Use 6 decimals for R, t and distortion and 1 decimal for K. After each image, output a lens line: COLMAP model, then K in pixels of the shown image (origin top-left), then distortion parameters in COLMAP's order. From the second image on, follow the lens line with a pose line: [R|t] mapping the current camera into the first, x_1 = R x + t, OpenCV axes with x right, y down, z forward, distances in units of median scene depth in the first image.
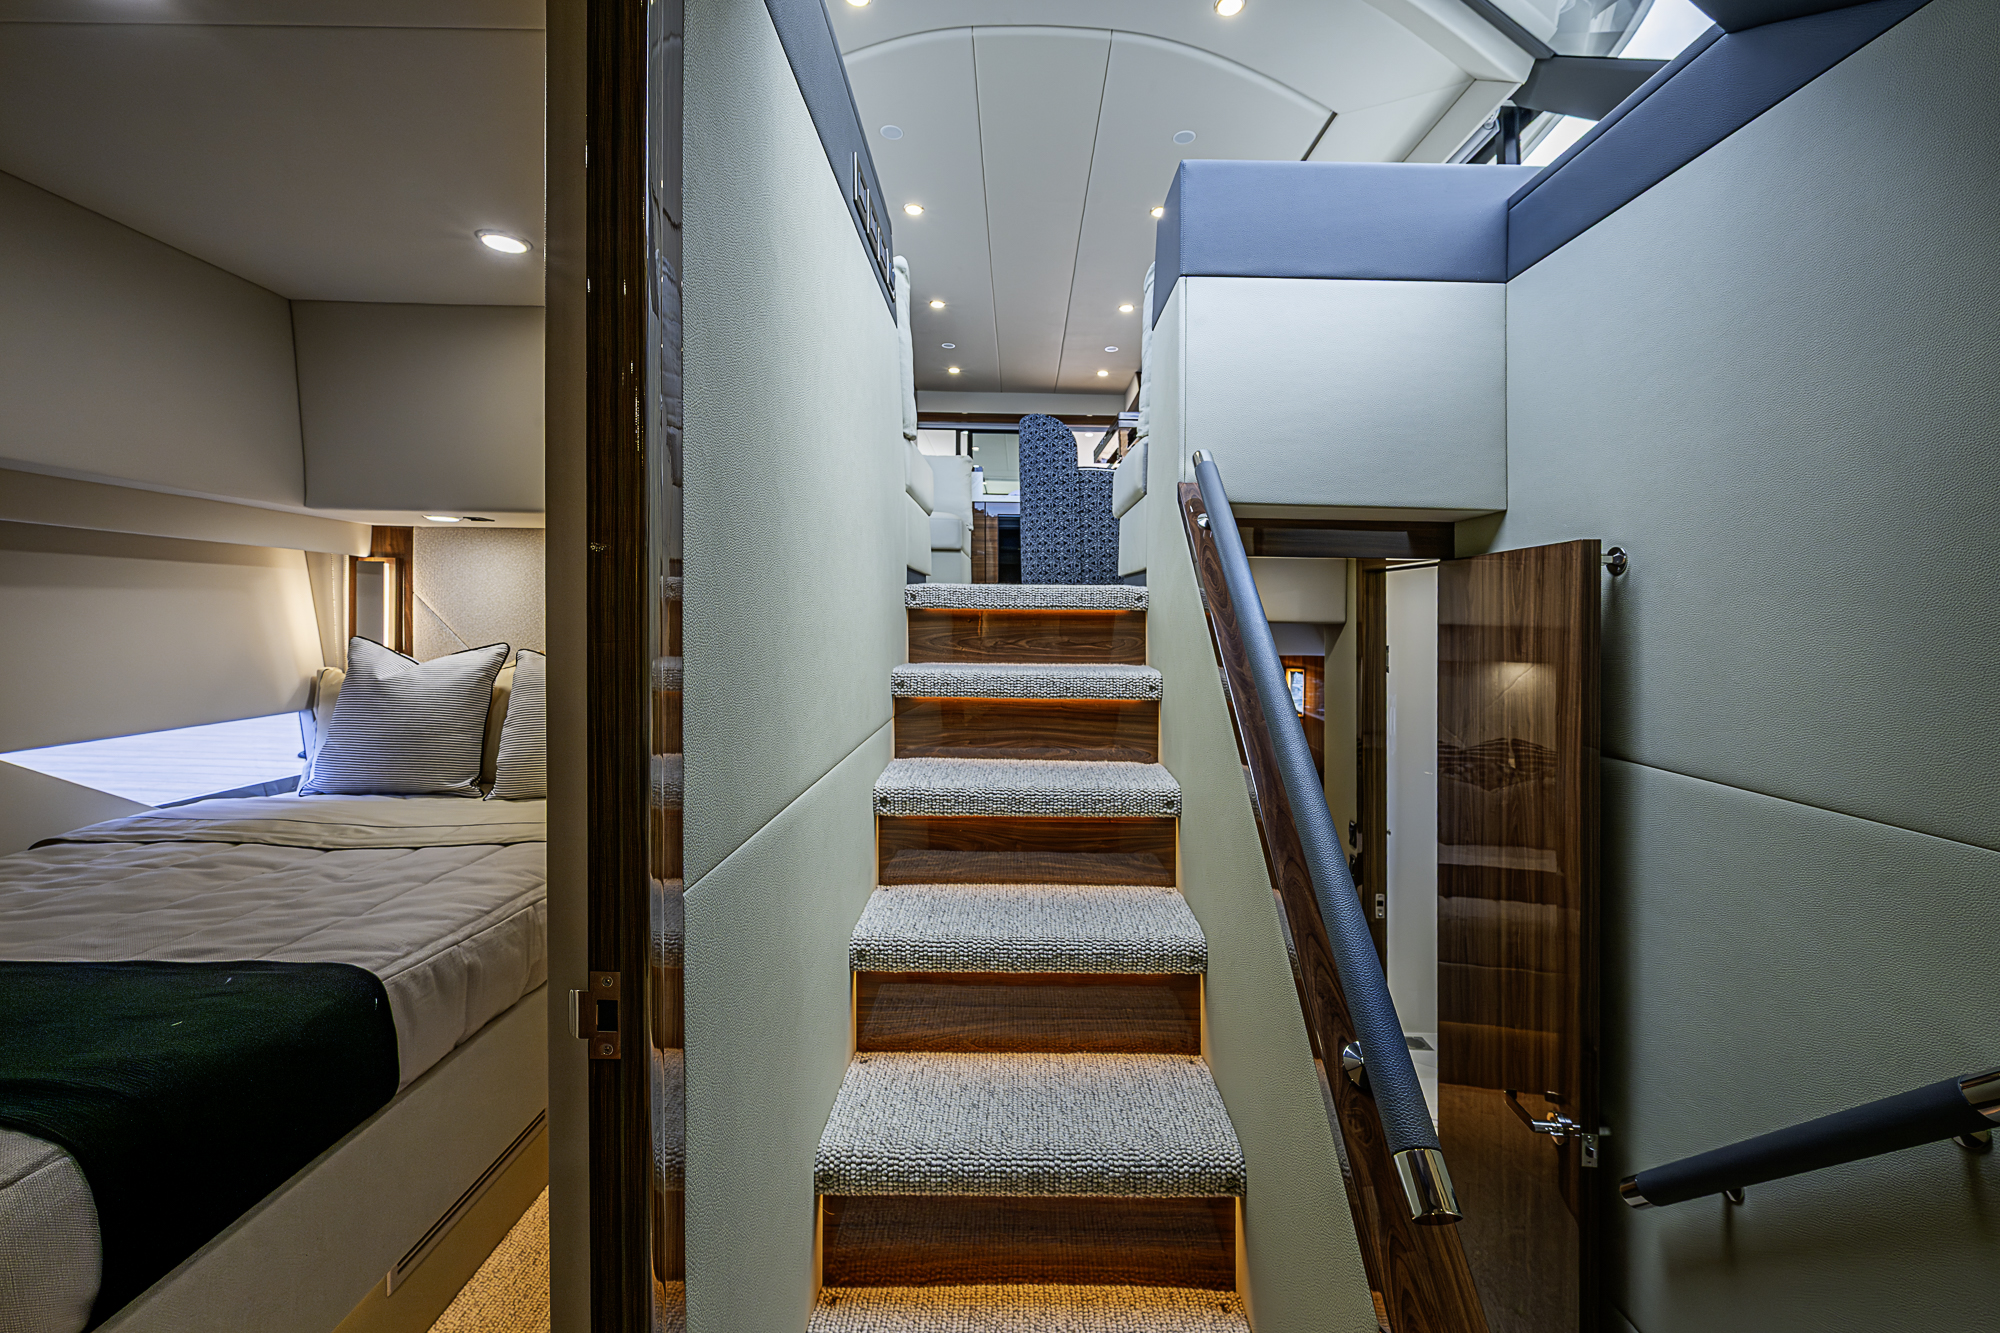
lens RADIAL K [[808.8, 0, 1031.0], [0, 808.8, 630.5], [0, 0, 1]] dist [-0.000570, 0.000545]
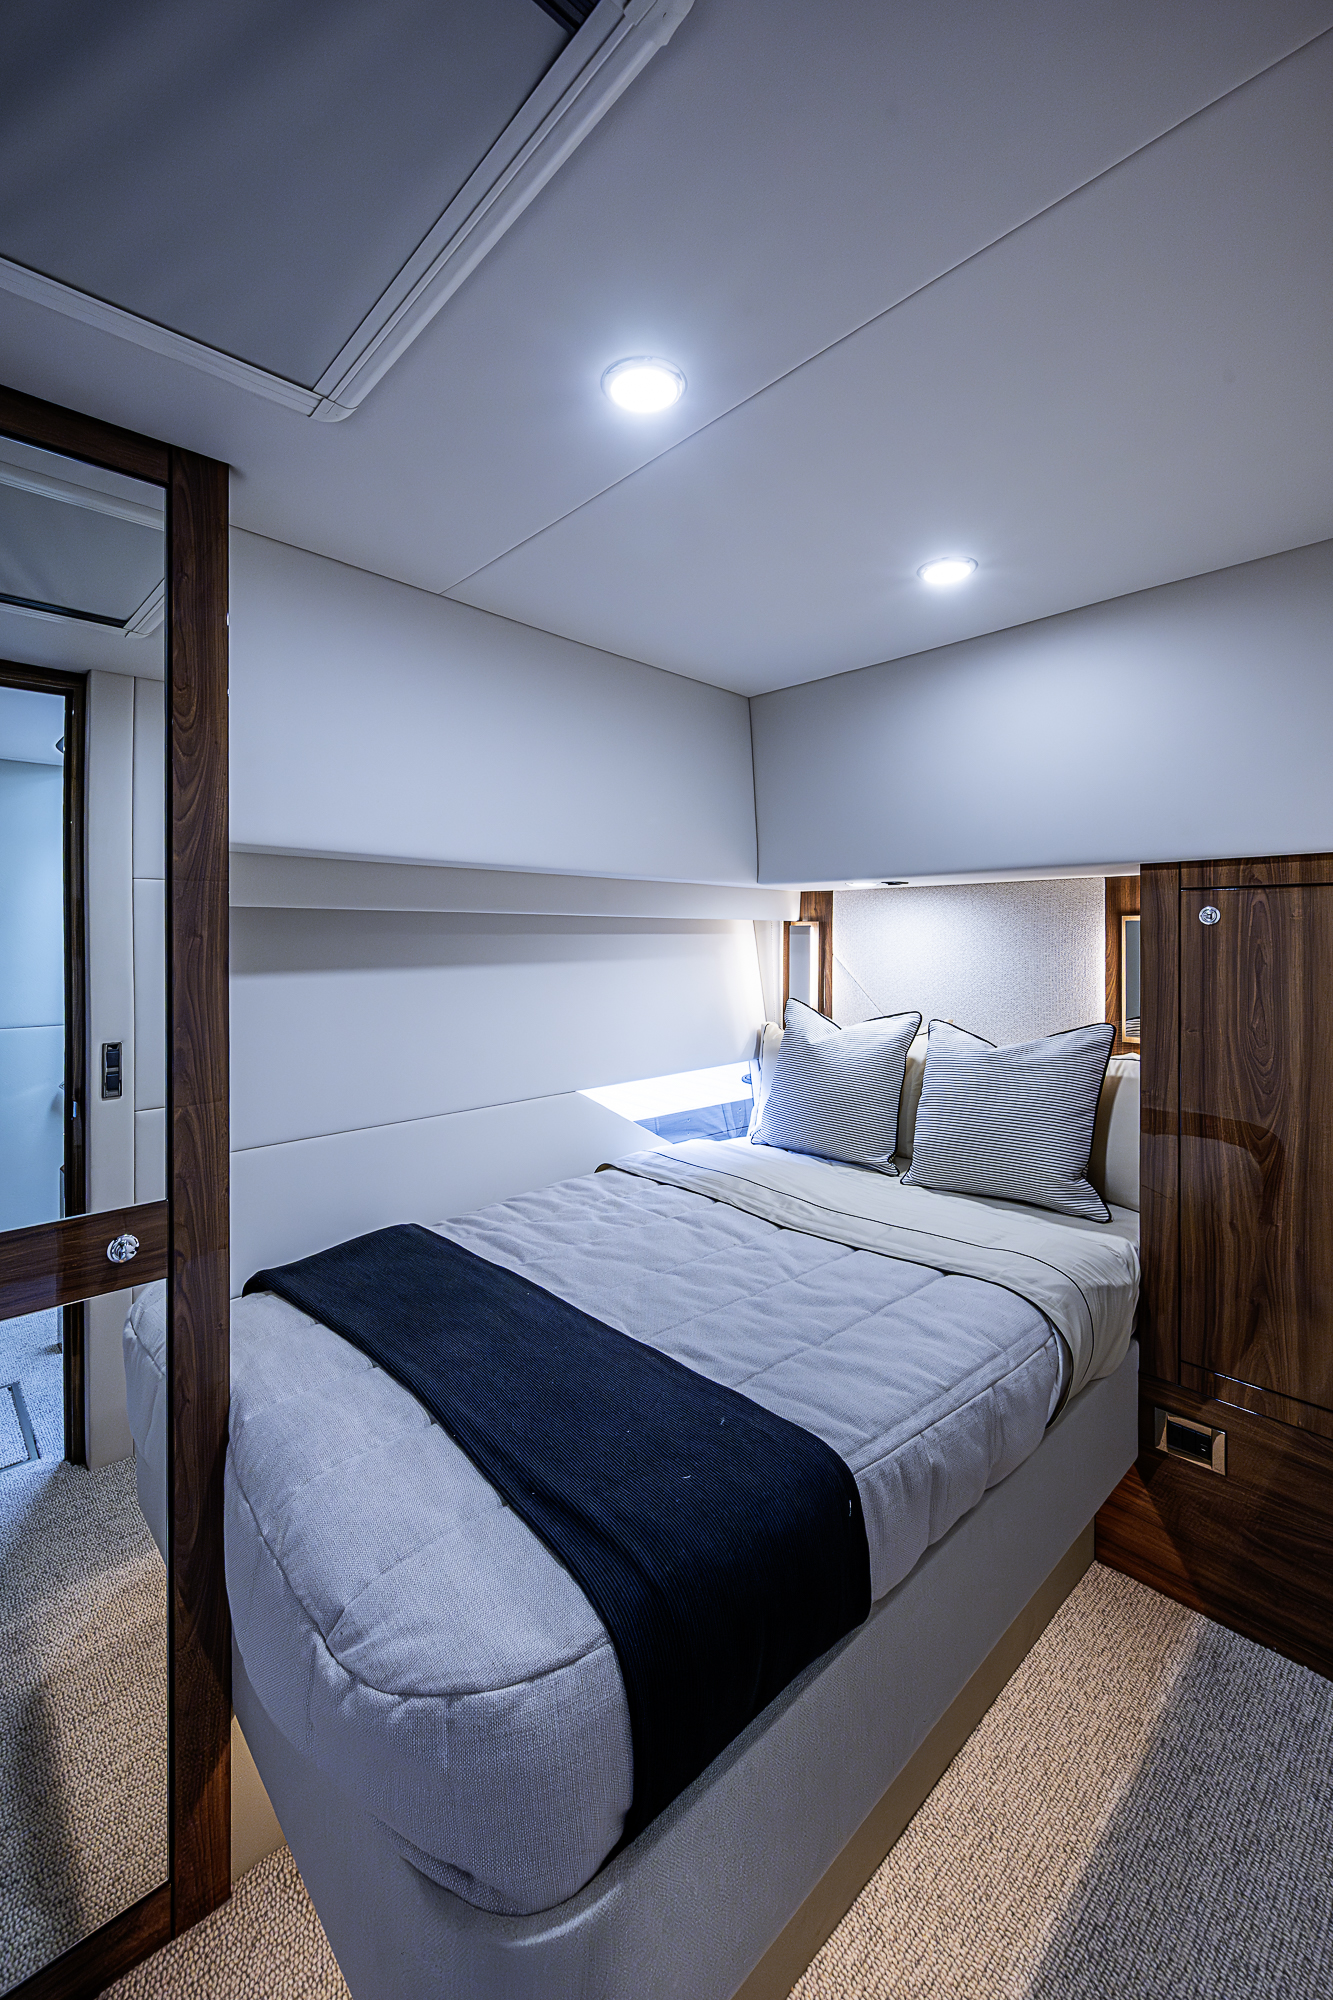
lens RADIAL K [[814.2, 0, 669.5], [0, 814.2, 943.8], [0, 0, 1]] dist [0.000171, -0.000358]
pose [[0.688056, -0.004590, -0.725643, -0.170638], [-0.001652, 0.999968, -0.007891, -0.058350], [0.725656, 0.006628, 0.688026, 0.148571]]
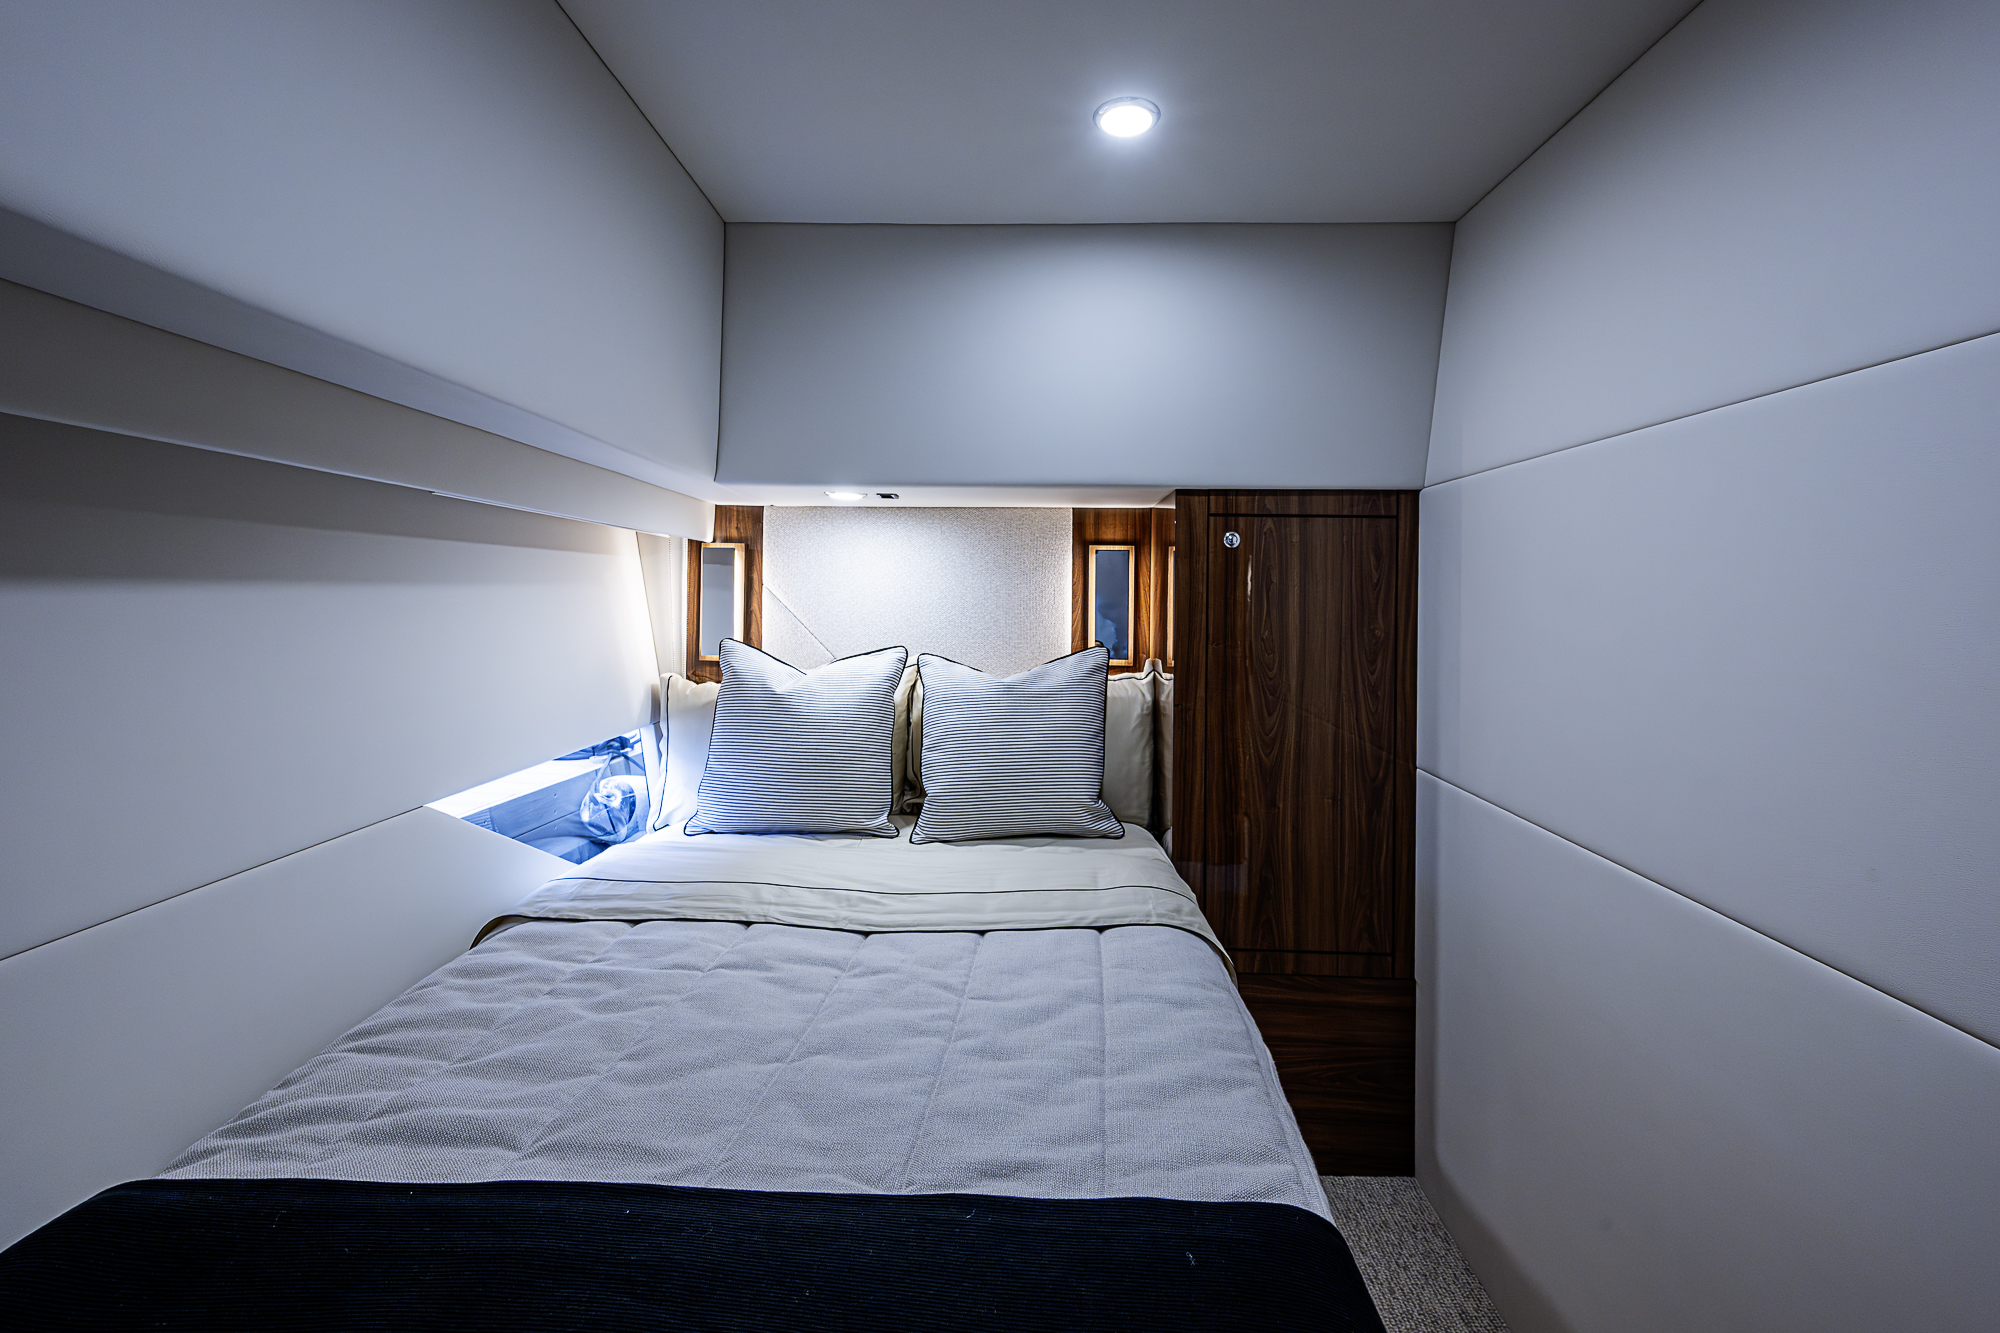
lens RADIAL K [[793.6, 0, 997.8], [0, 793.6, 600.4], [0, 0, 1]] dist [-0.001149, -0.000236]
pose [[0.999565, -0.001781, -0.029435, -0.555490], [0.001454, 0.999937, -0.011129, -0.023130], [0.029453, 0.011082, 0.999505, 0.202123]]
